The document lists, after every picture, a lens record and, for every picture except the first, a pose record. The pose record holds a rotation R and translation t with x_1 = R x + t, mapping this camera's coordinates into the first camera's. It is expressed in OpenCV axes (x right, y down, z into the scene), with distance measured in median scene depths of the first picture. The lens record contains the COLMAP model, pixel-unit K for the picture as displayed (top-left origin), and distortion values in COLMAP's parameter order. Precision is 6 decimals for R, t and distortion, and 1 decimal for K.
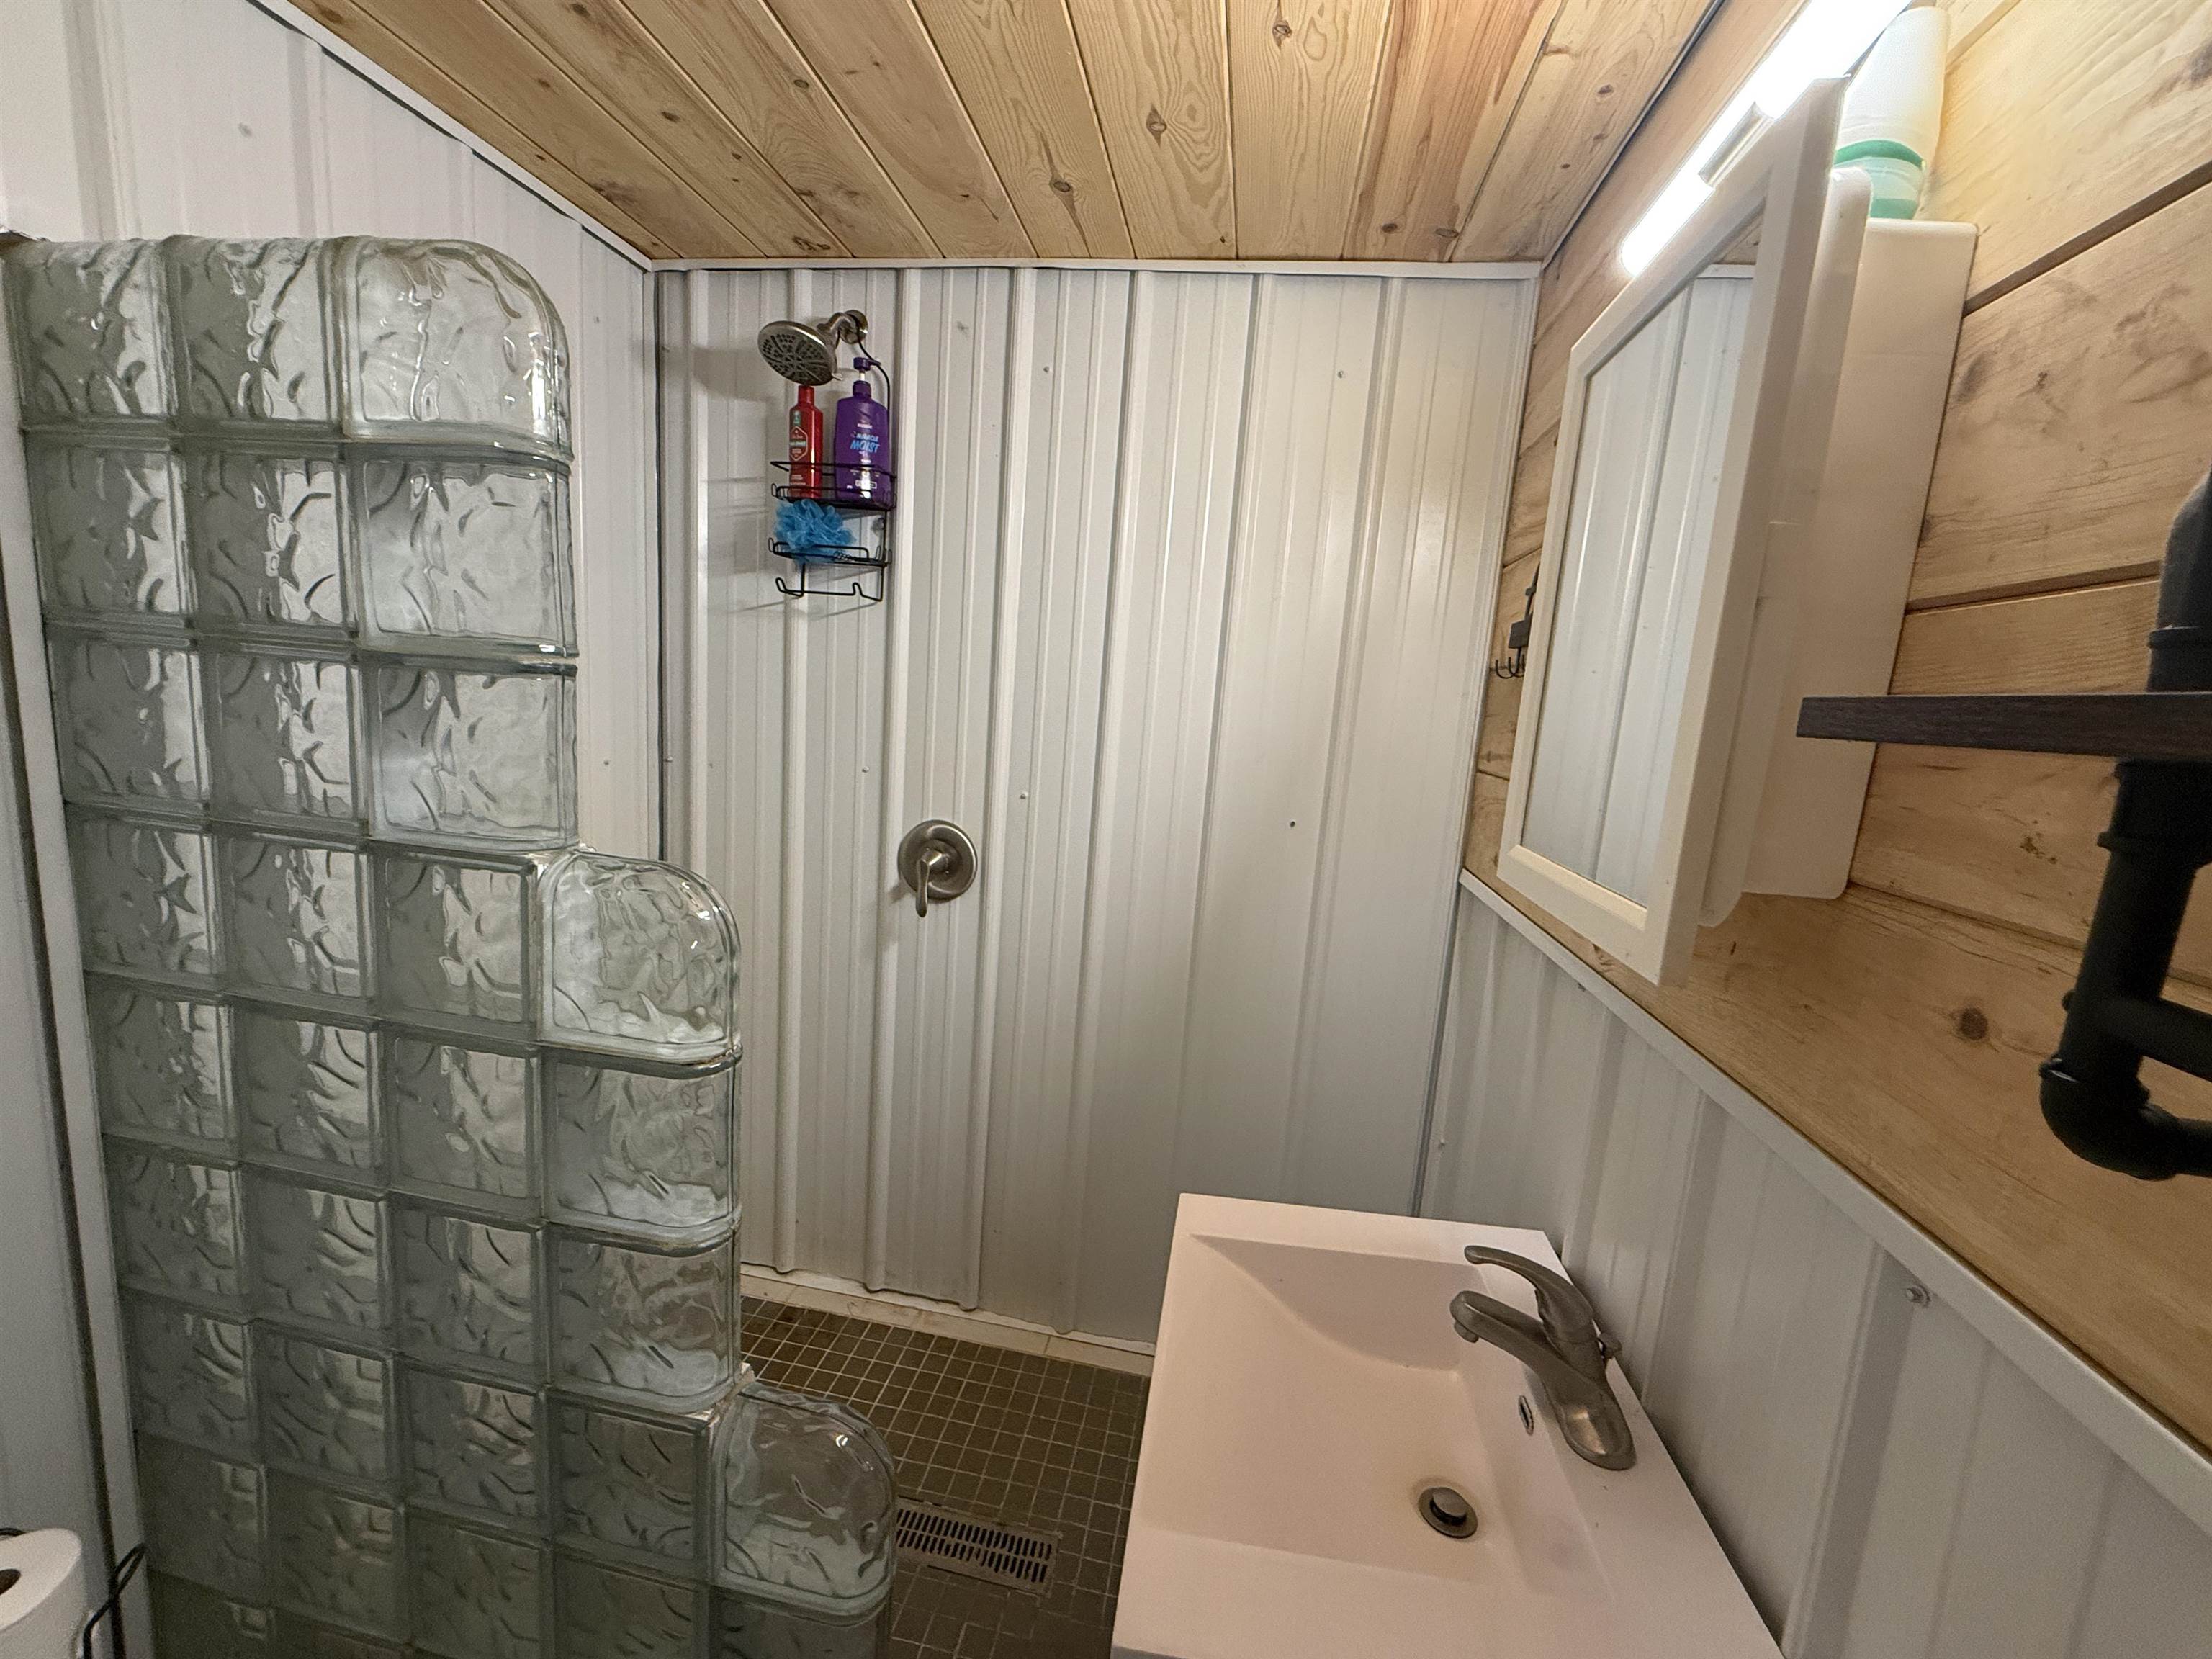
lens RADIAL K [[895.5, 0, 1106.0], [0, 895.5, 830.9], [0, 0, 1]] dist [-0.001167, 0.000632]
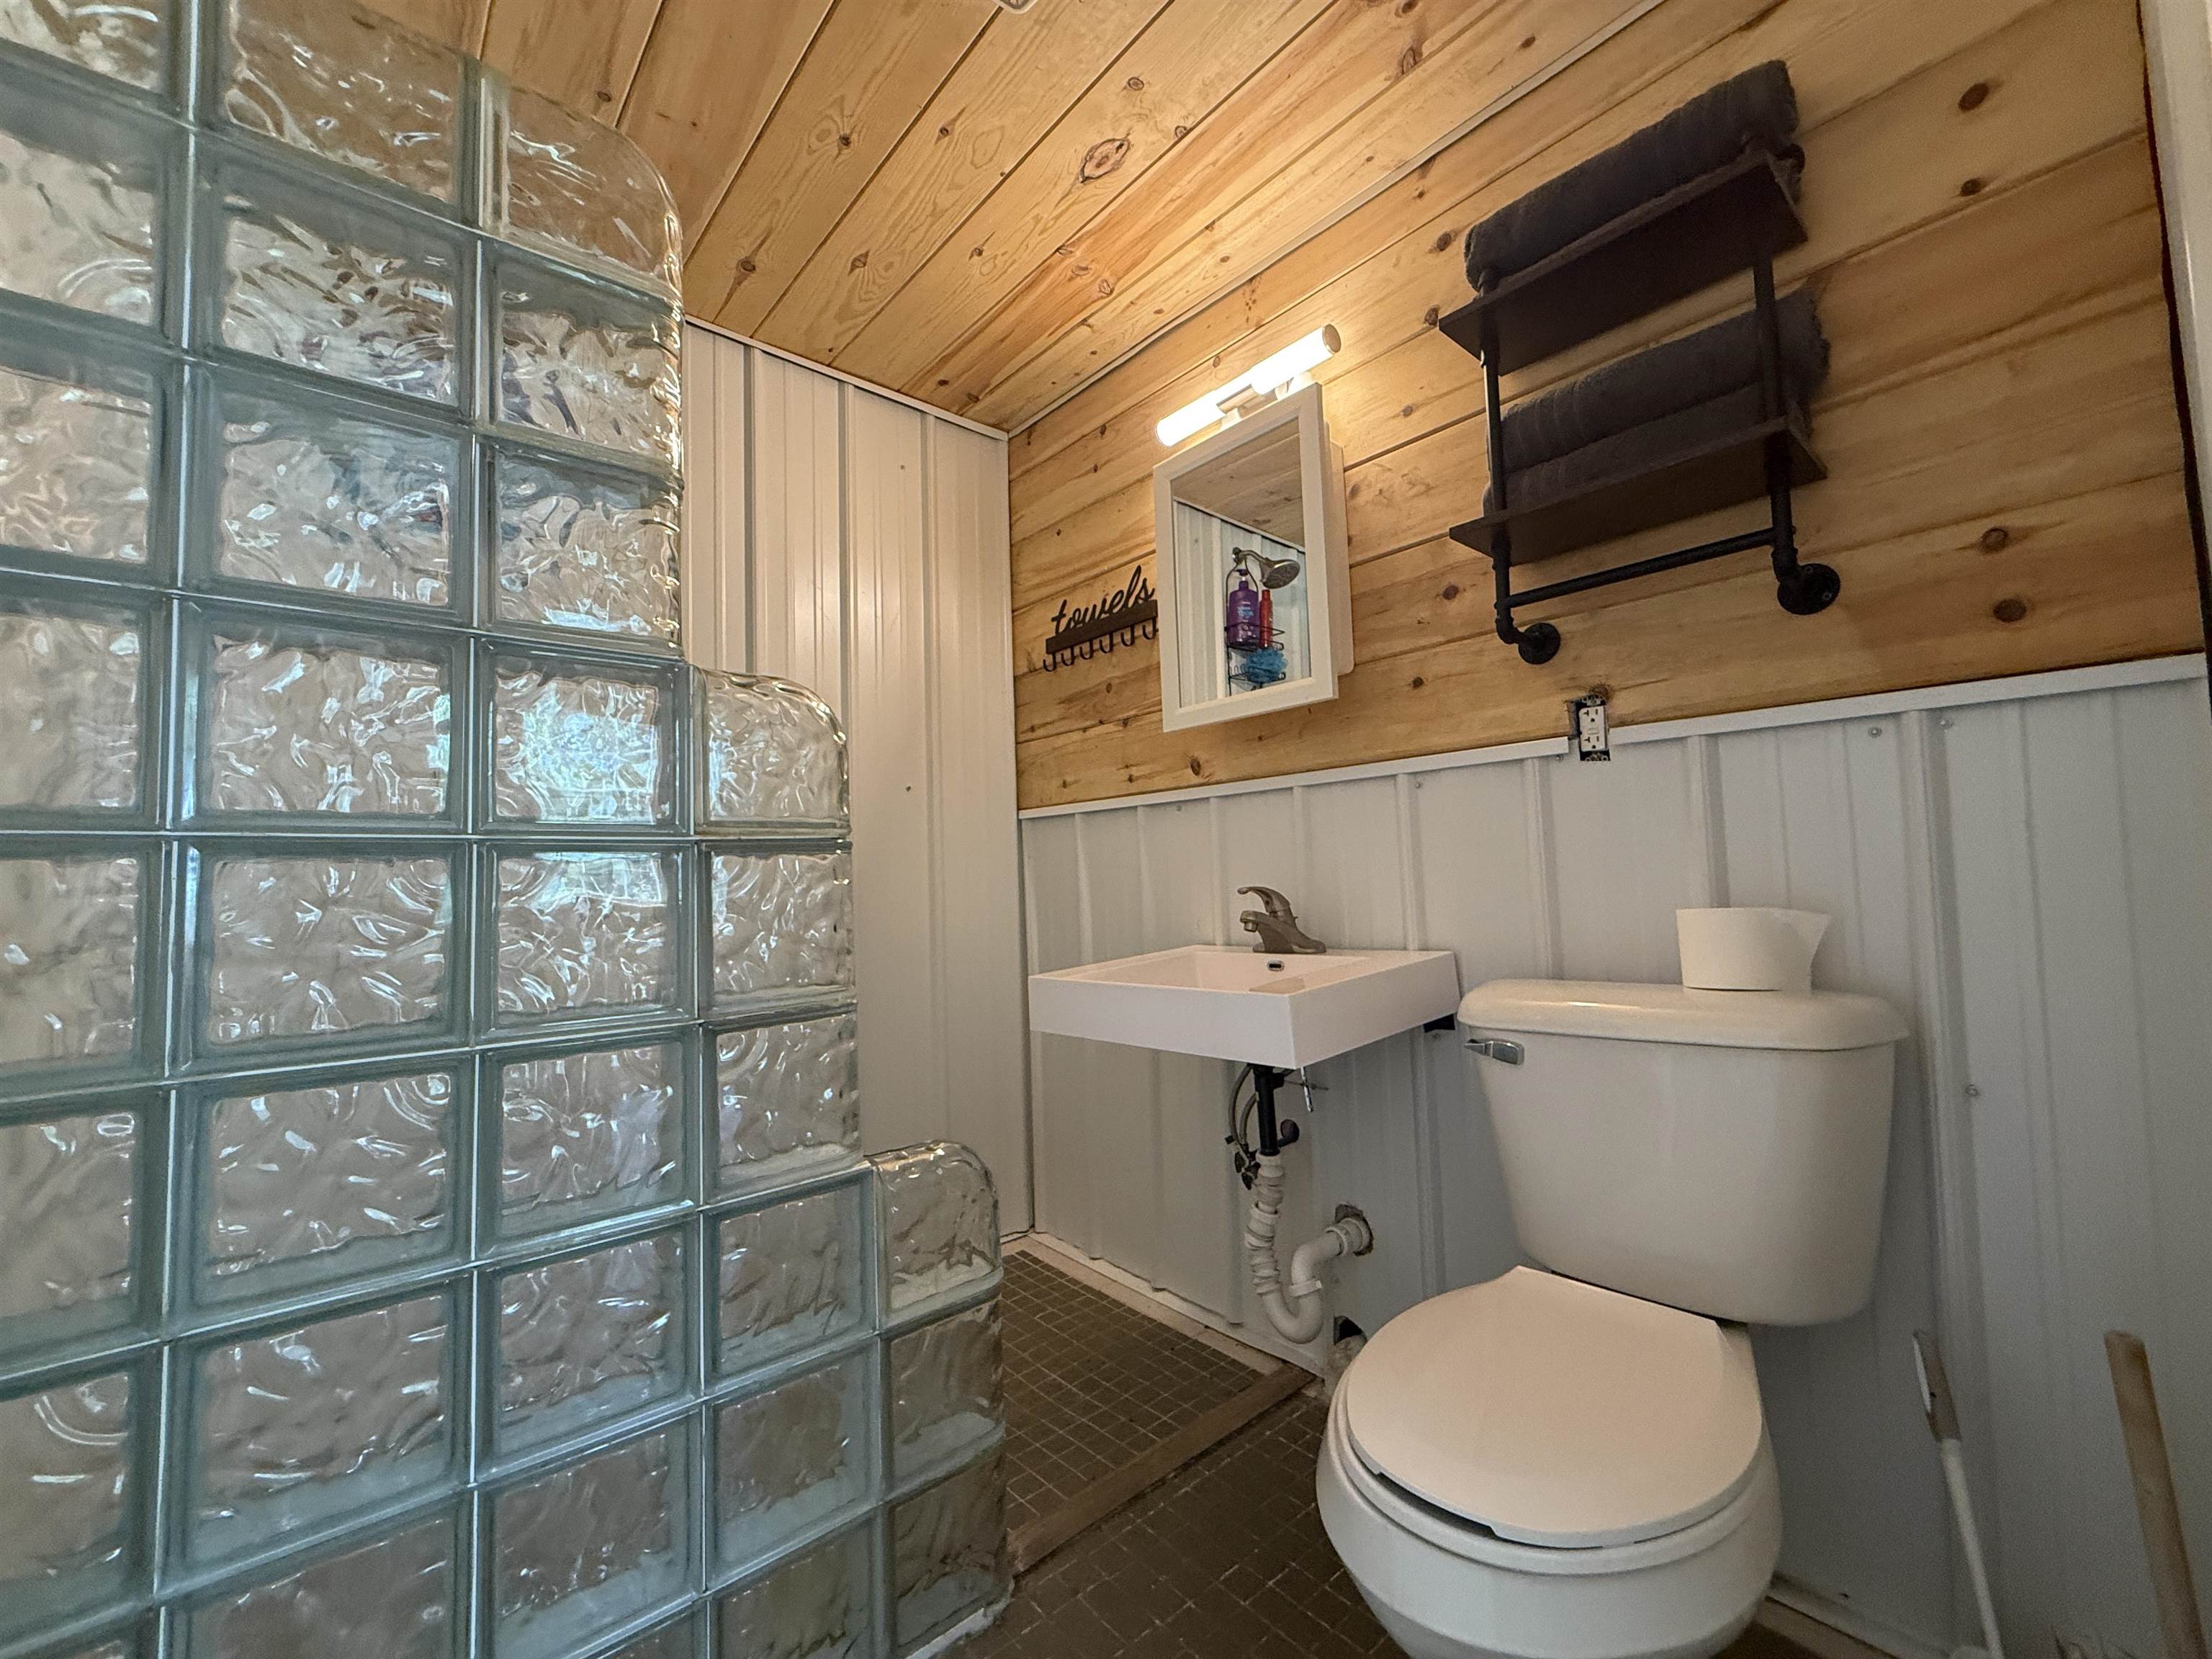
lens RADIAL K [[895.5, 0, 1106.1], [0, 895.5, 826.6], [0, 0, 1]] dist [-0.001167, 0.000632]
pose [[0.629769, -0.049899, 0.775178, -0.842025], [0.197270, 0.975492, -0.097473, 0.312441], [-0.751316, 0.214304, 0.624177, -0.004514]]
